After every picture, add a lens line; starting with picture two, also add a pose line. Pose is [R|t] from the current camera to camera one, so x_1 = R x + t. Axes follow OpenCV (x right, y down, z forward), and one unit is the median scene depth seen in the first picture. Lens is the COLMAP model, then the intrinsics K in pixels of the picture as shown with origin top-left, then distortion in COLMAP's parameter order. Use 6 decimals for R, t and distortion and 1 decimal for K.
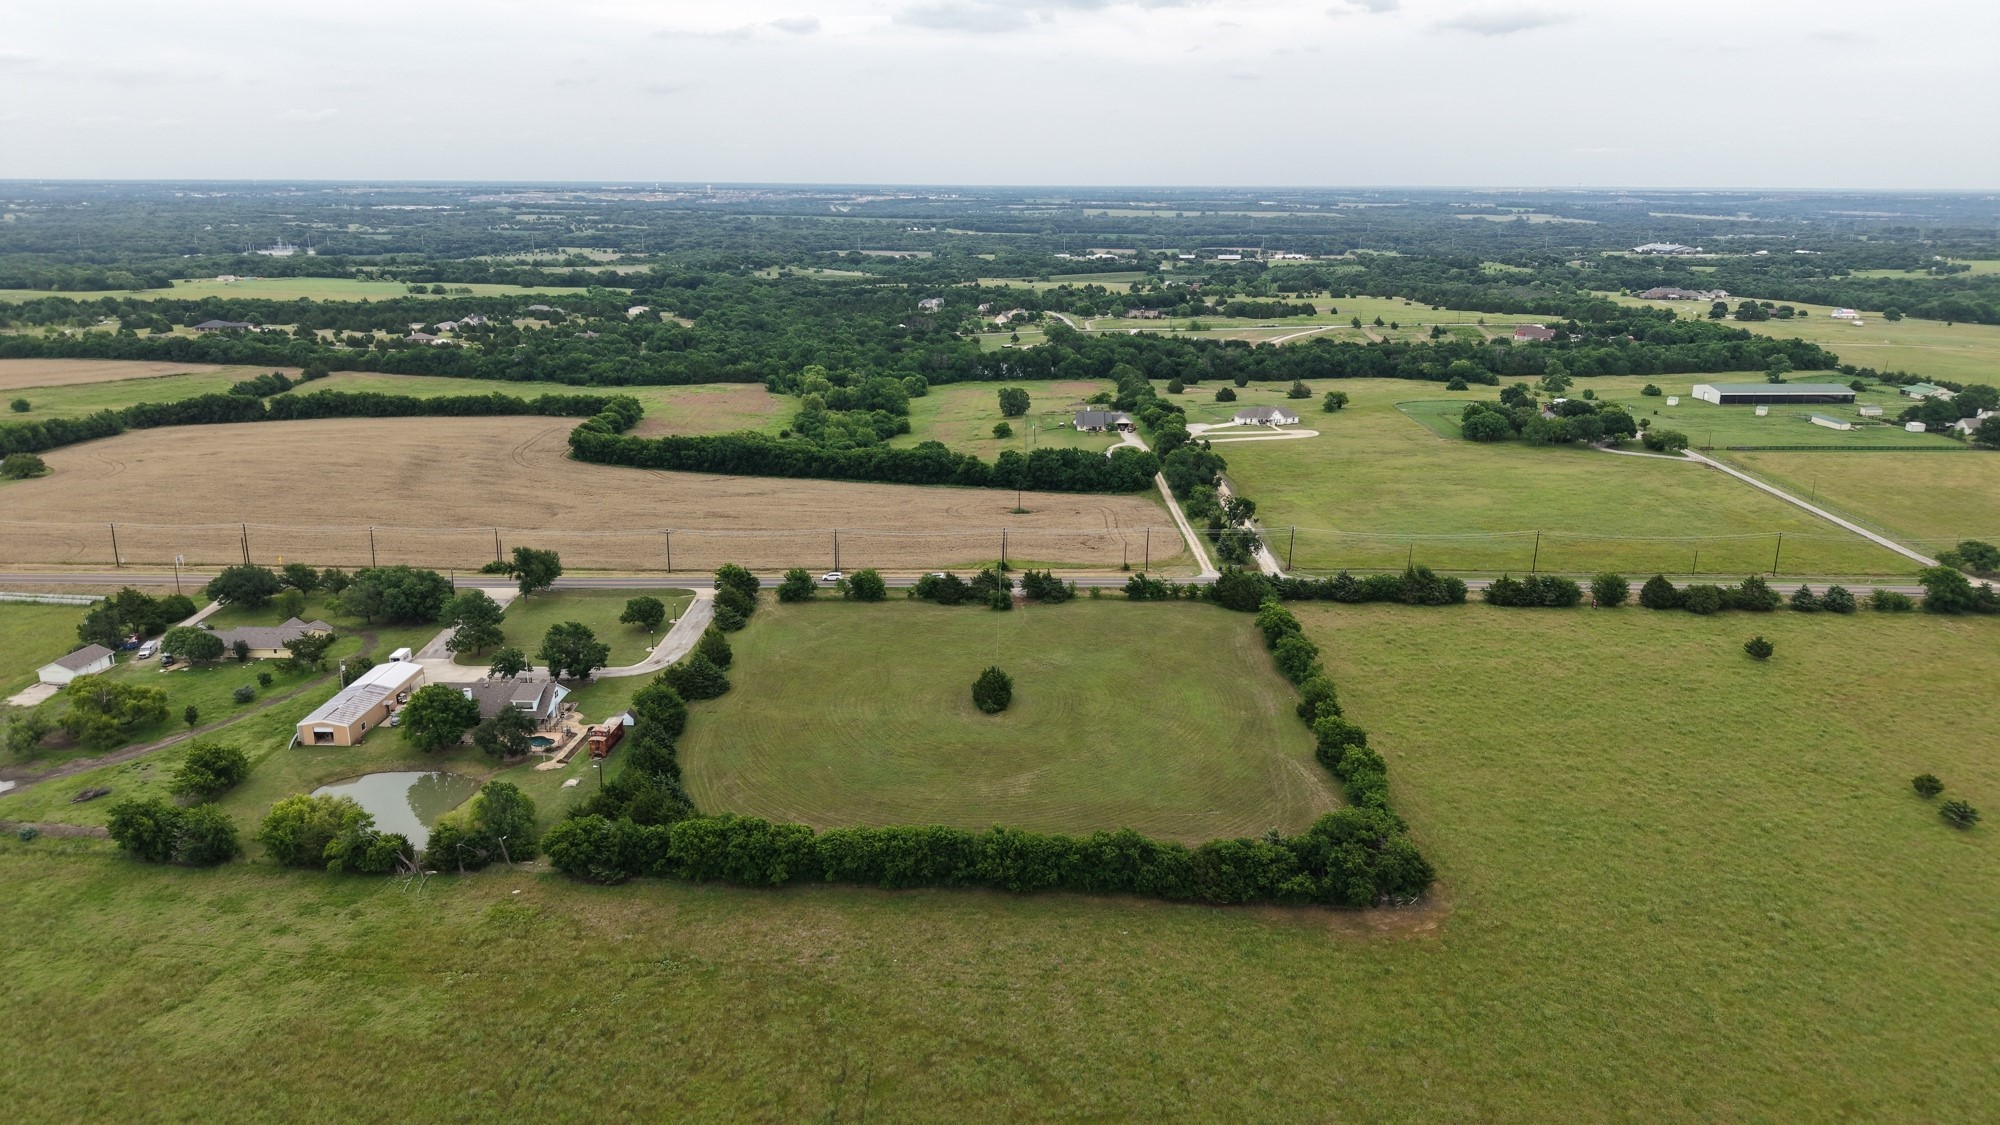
lens RADIAL K [[1325.5, 0, 1000.0], [0, 1325.5, 562.5], [0, 0, 1]] dist [0.046912, -0.071387]
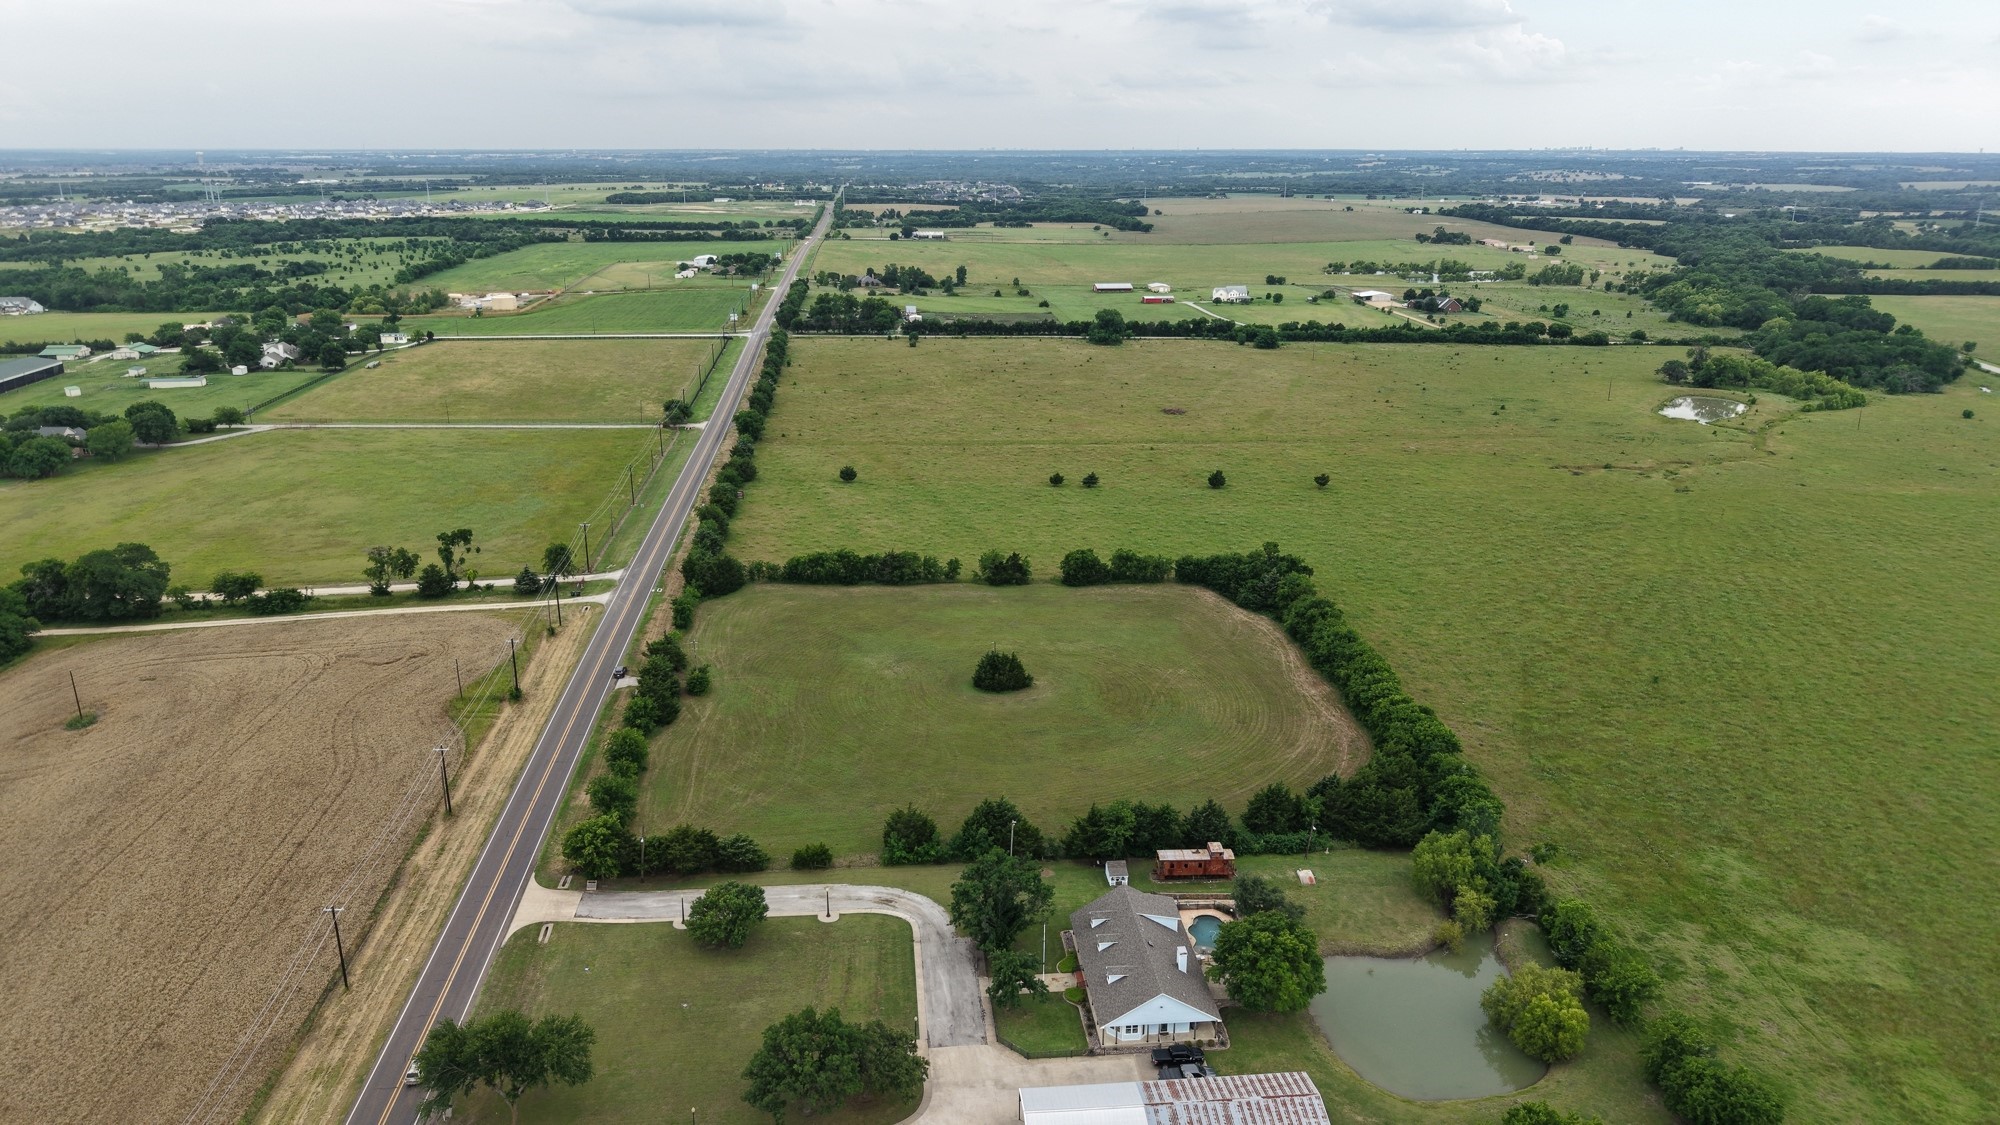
lens RADIAL K [[1329.5, 0, 1000.0], [0, 1329.5, 562.5], [0, 0, 1]] dist [0.051856, -0.067154]
pose [[-0.133888, -0.297953, 0.945144, -0.500015], [0.268438, 0.907171, 0.324009, -0.162054], [-0.953947, 0.297094, -0.041477, 0.566224]]
